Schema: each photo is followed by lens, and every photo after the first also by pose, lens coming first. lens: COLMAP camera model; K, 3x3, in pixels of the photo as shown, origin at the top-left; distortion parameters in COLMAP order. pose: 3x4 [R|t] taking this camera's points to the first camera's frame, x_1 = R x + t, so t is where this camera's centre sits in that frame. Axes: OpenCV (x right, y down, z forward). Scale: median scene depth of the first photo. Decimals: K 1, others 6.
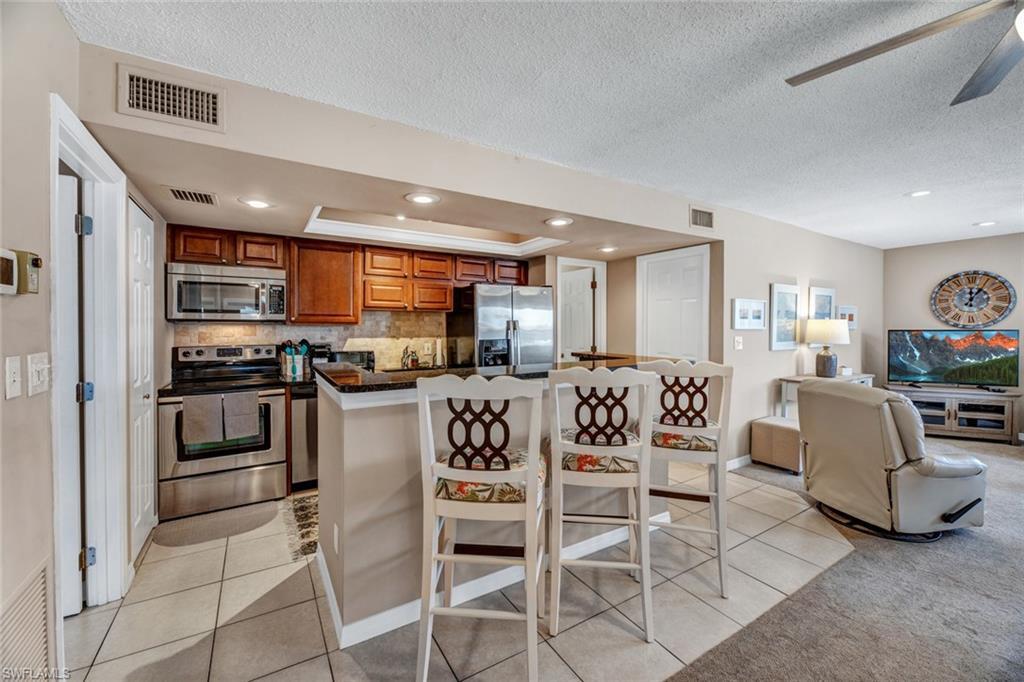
lens RADIAL K [[420.5, 0, 503.7], [0, 420.5, 324.7], [0, 0, 1]] dist [0.001735, -0.001890]
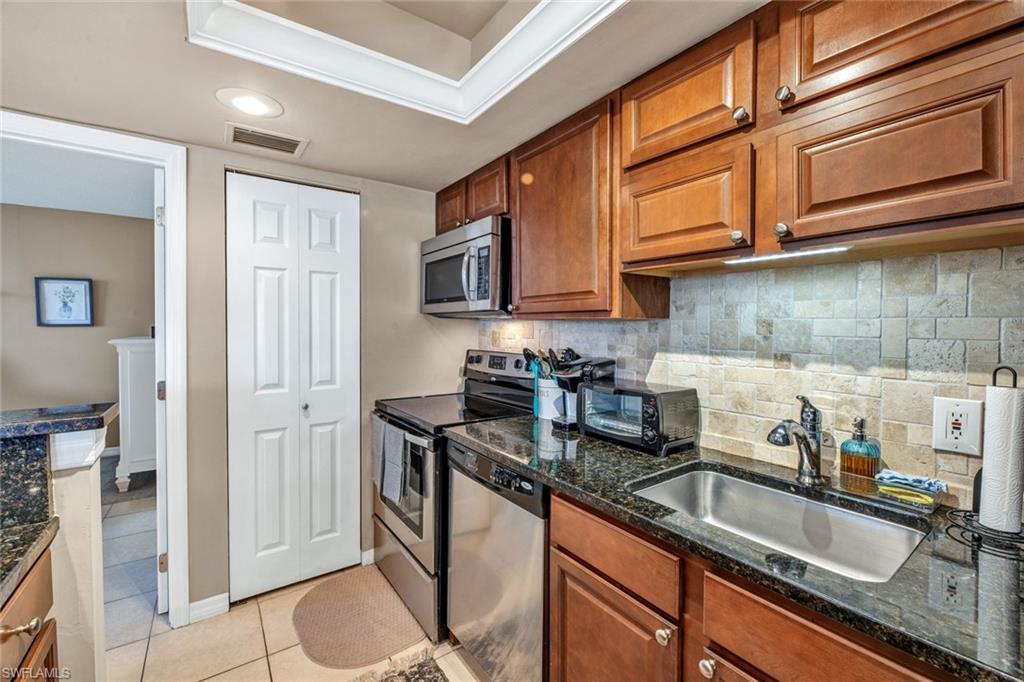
lens RADIAL K [[420.5, 0, 506.5], [0, 420.5, 334.7], [0, 0, 1]] dist [0.001735, -0.001890]
pose [[0.085270, 0.017589, -0.996203, 0.009991], [-0.000515, 0.999845, 0.017610, 0.010360], [0.996358, -0.000989, 0.085266, 0.951447]]
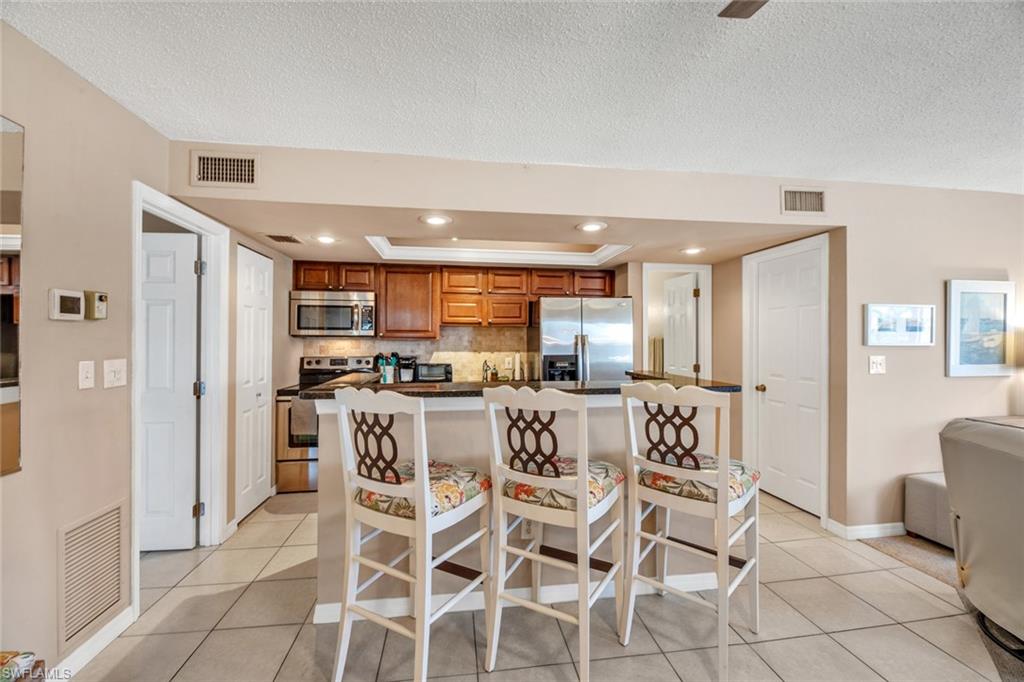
lens RADIAL K [[420.5, 0, 497.8], [0, 420.5, 333.5], [0, 0, 1]] dist [0.001735, -0.001890]
pose [[0.914338, -0.005881, -0.404909, 0.261771], [0.000270, 0.999903, -0.013914, -0.000514], [0.404952, 0.012613, 0.914251, 0.071693]]
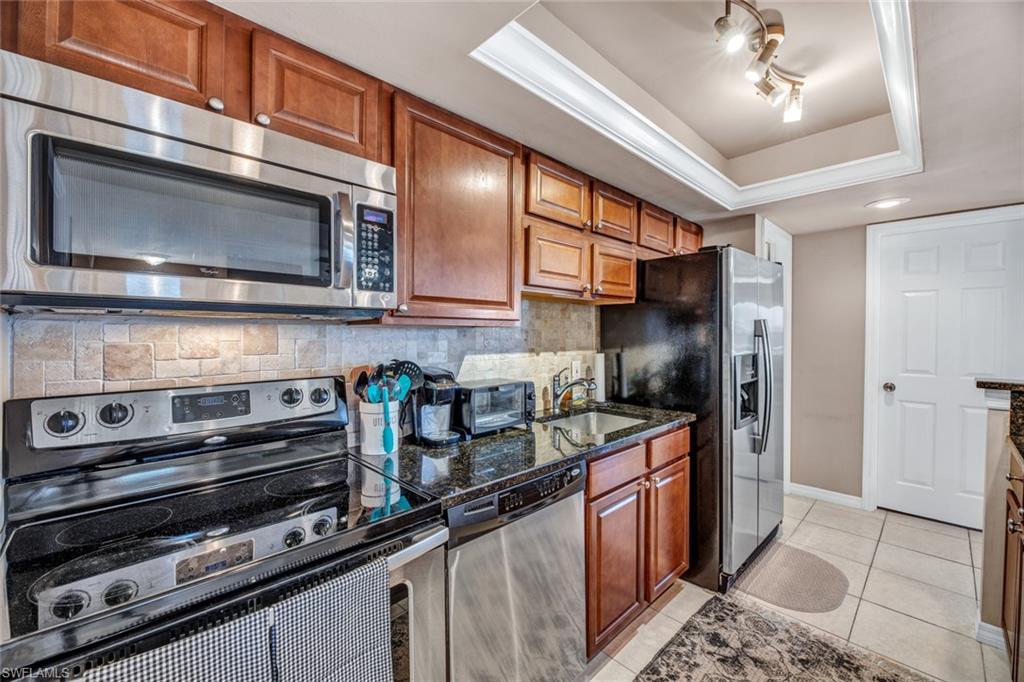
lens RADIAL K [[420.5, 0, 504.6], [0, 420.5, 335.8], [0, 0, 1]] dist [0.001735, -0.001890]
pose [[0.971412, -0.001070, 0.237399, -0.503390], [-0.001624, 0.999937, 0.011151, 0.006260], [-0.237396, -0.011218, 0.971348, 0.617681]]
